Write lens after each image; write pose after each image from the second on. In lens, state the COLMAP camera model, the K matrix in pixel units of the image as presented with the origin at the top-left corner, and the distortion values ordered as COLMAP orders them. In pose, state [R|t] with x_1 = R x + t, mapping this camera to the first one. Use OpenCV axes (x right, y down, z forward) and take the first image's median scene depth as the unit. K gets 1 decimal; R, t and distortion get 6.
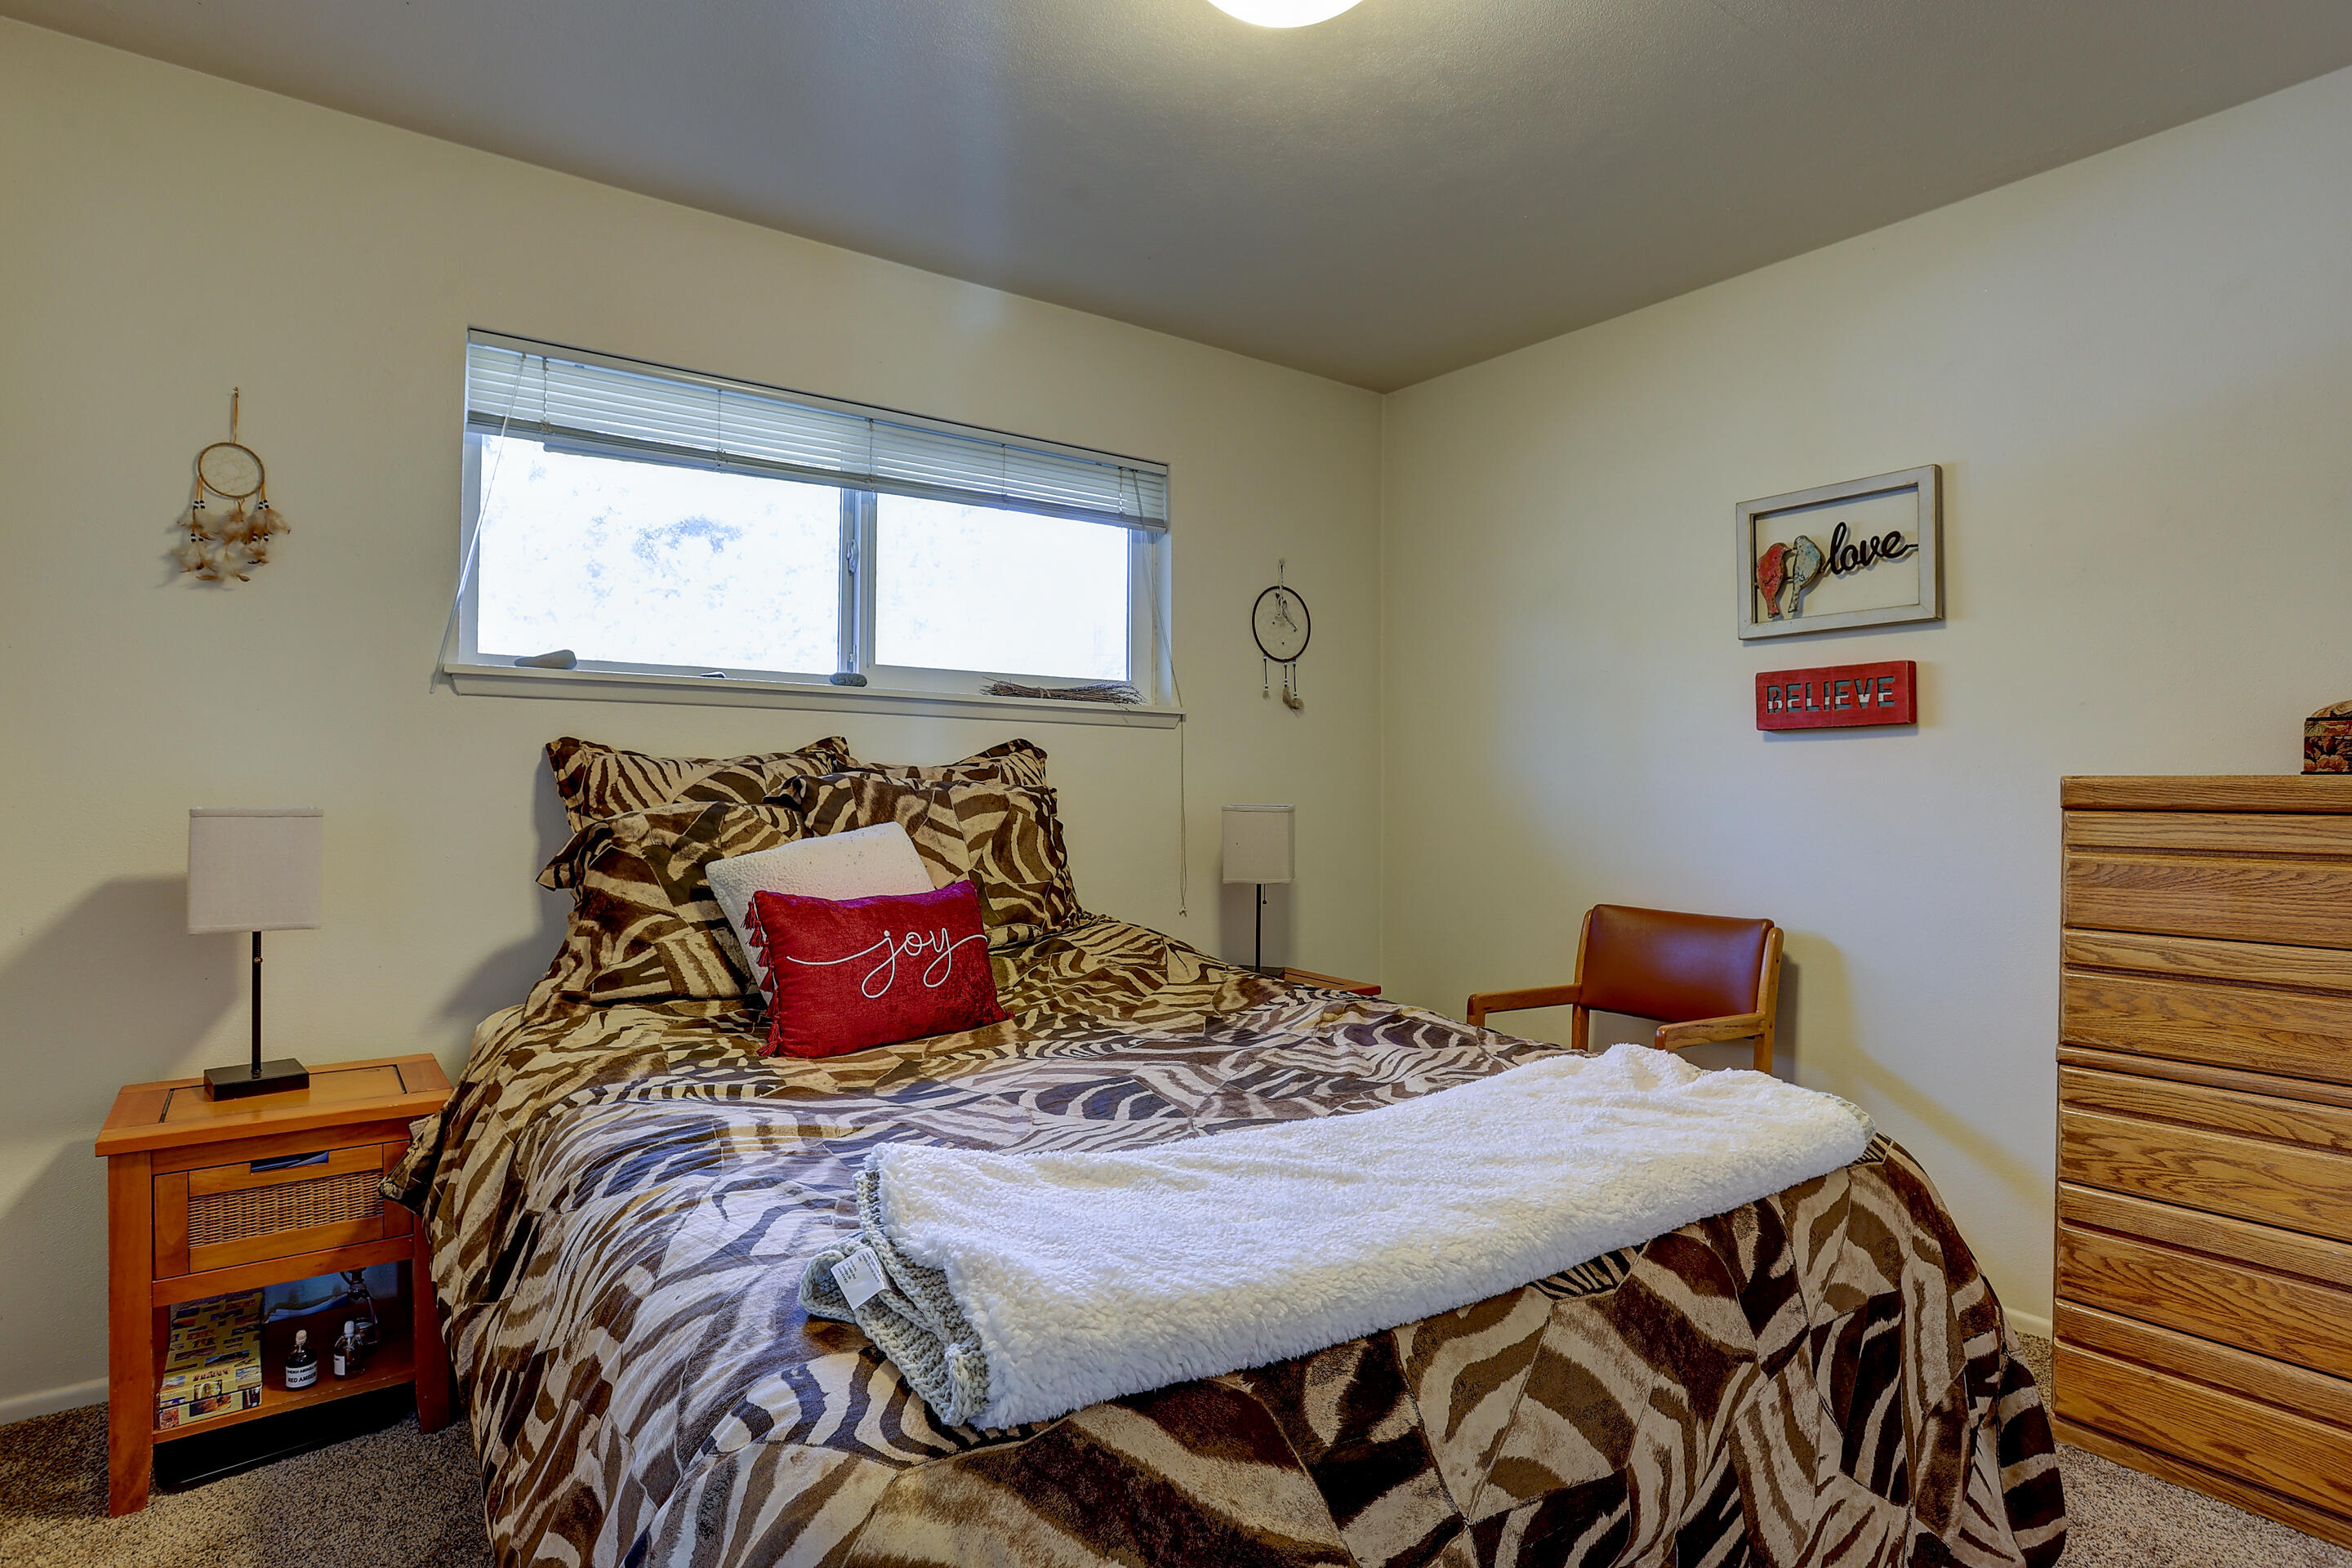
lens RADIAL K [[1179.0, 0, 1194.1], [0, 1179.0, 790.6], [0, 0, 1]] dist [-0.062825, 0.022996]
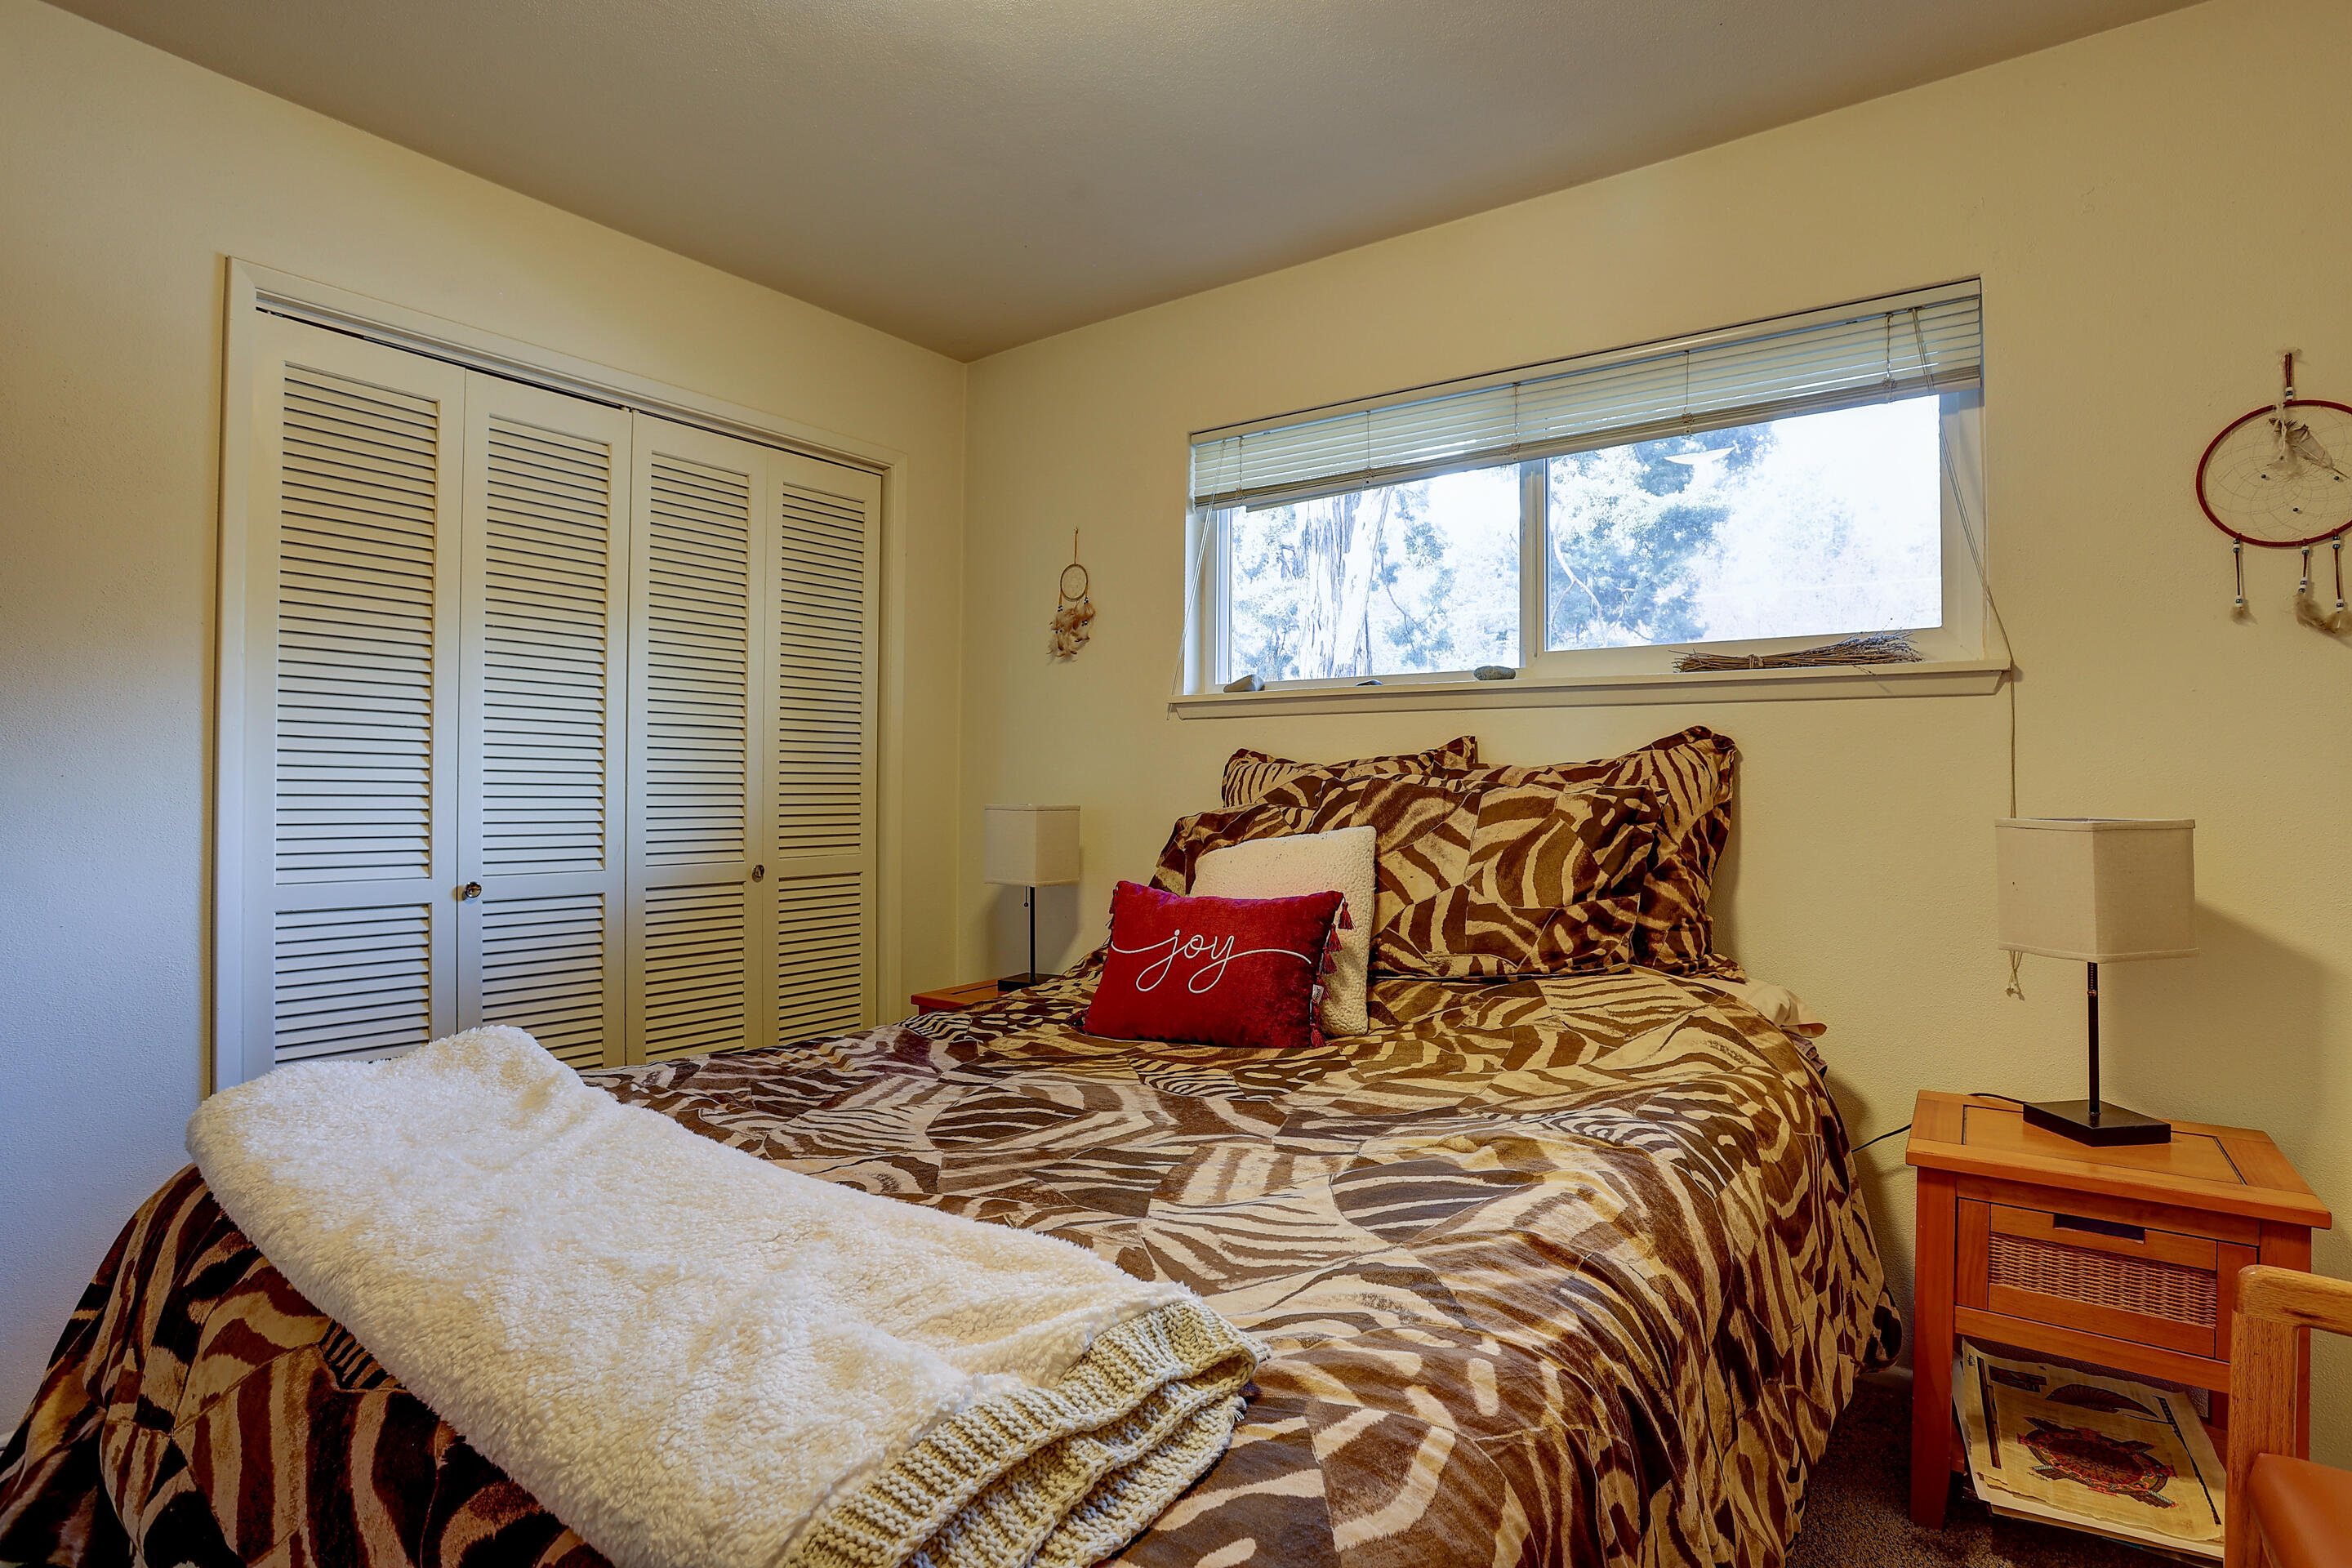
lens RADIAL K [[1179.0, 0, 1187.3], [0, 1179.0, 778.1], [0, 0, 1]] dist [-0.062825, 0.022996]
pose [[0.314443, -0.015396, -0.949152, 0.539138], [-0.001913, 0.999856, -0.016853, 0.003808], [0.949274, 0.007115, 0.314368, 0.517904]]
